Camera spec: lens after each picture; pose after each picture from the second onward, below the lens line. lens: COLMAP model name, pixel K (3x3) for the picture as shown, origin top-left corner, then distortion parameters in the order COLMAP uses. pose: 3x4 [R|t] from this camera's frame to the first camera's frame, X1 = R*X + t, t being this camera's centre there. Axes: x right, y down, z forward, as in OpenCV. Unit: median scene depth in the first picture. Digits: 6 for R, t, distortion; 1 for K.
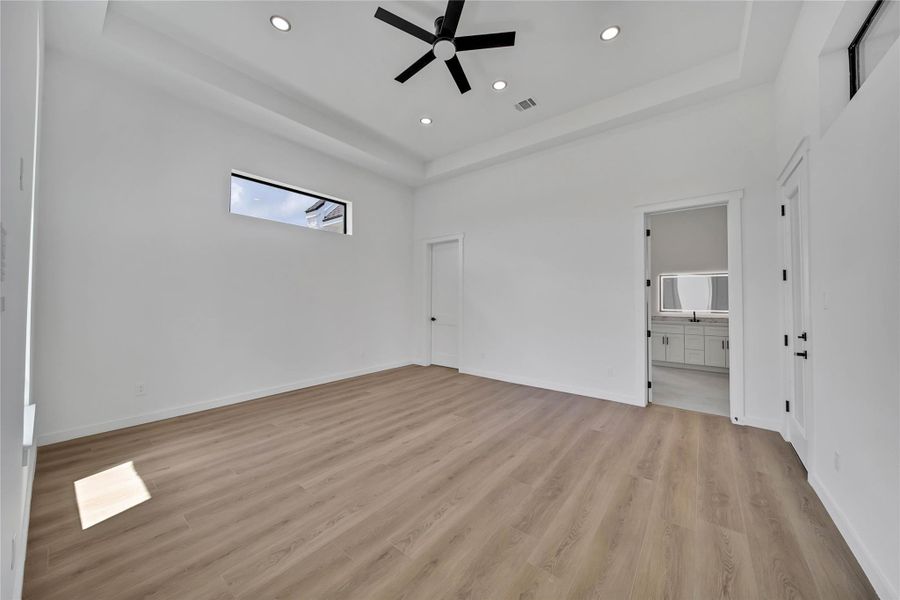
lens RADIAL K [[318.2, 0, 450.7], [0, 318.2, 297.2], [0, 0, 1]] dist [-0.001696, -0.000886]
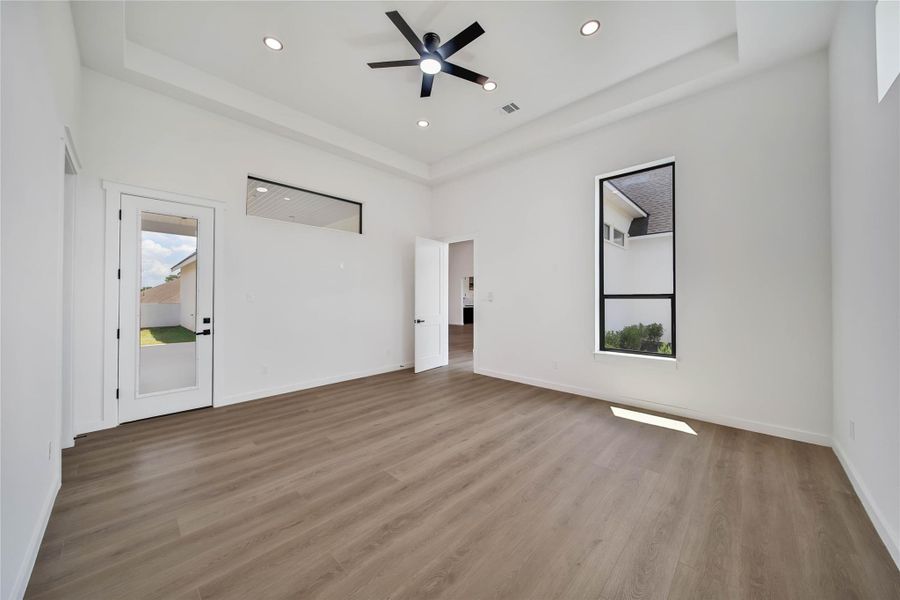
lens RADIAL K [[318.2, 0, 448.9], [0, 318.2, 297.2], [0, 0, 1]] dist [-0.001696, -0.000886]
pose [[-0.995658, -0.004370, 0.092984, -0.174974], [-0.005557, 0.999906, -0.012517, 0.016722], [-0.092921, -0.012980, -0.995589, 1.923244]]
